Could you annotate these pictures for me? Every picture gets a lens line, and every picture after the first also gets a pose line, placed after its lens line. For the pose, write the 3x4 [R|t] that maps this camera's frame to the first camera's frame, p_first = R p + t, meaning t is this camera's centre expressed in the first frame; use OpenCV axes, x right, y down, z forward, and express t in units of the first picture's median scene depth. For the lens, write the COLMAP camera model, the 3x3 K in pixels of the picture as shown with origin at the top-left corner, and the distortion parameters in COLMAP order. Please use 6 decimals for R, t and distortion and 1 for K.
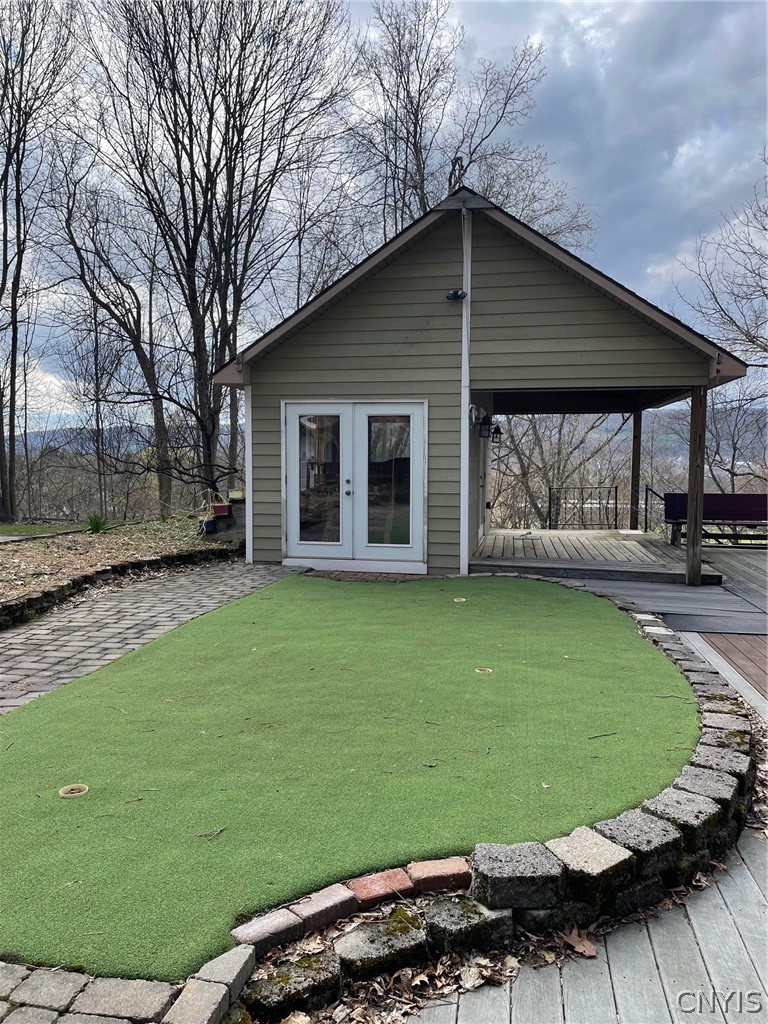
lens RADIAL K [[732.6, 0, 384.6], [0, 732.6, 509.8], [0, 0, 1]] dist [0.007830, 0.002662]
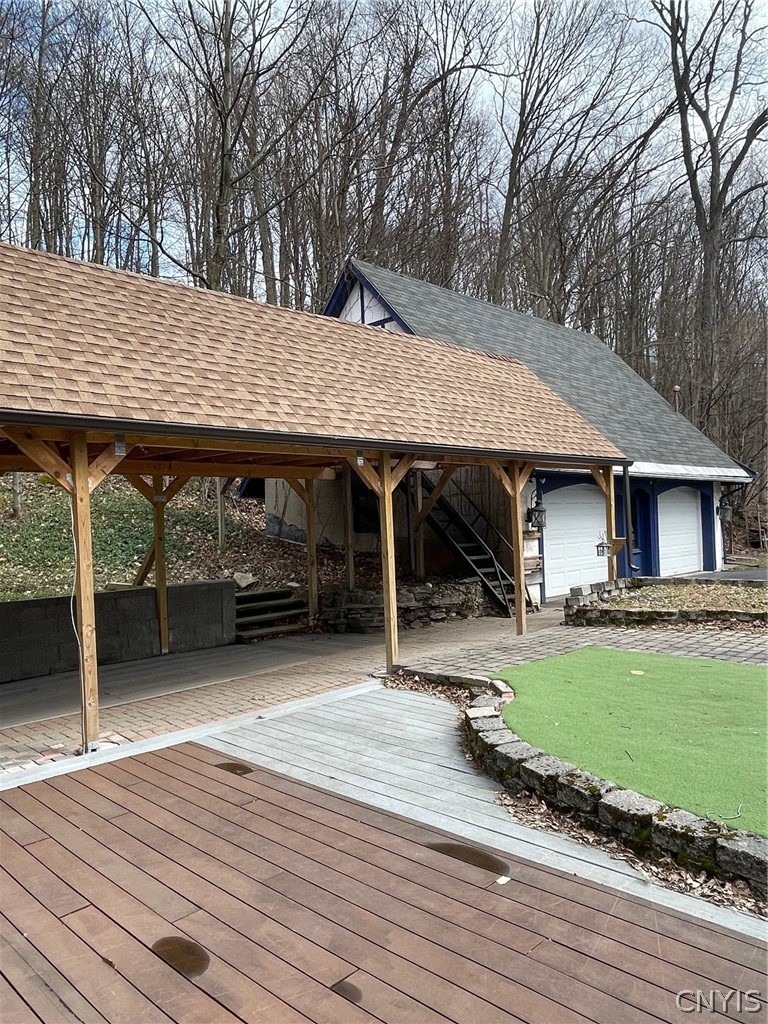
lens RADIAL K [[732.6, 0, 384.7], [0, 732.6, 513.2], [0, 0, 1]] dist [0.007830, 0.002662]
pose [[-0.555390, 0.012368, -0.831498, 1.824584], [-0.007157, 0.999781, 0.019652, -0.119571], [0.831559, 0.016865, -0.555180, 1.621807]]
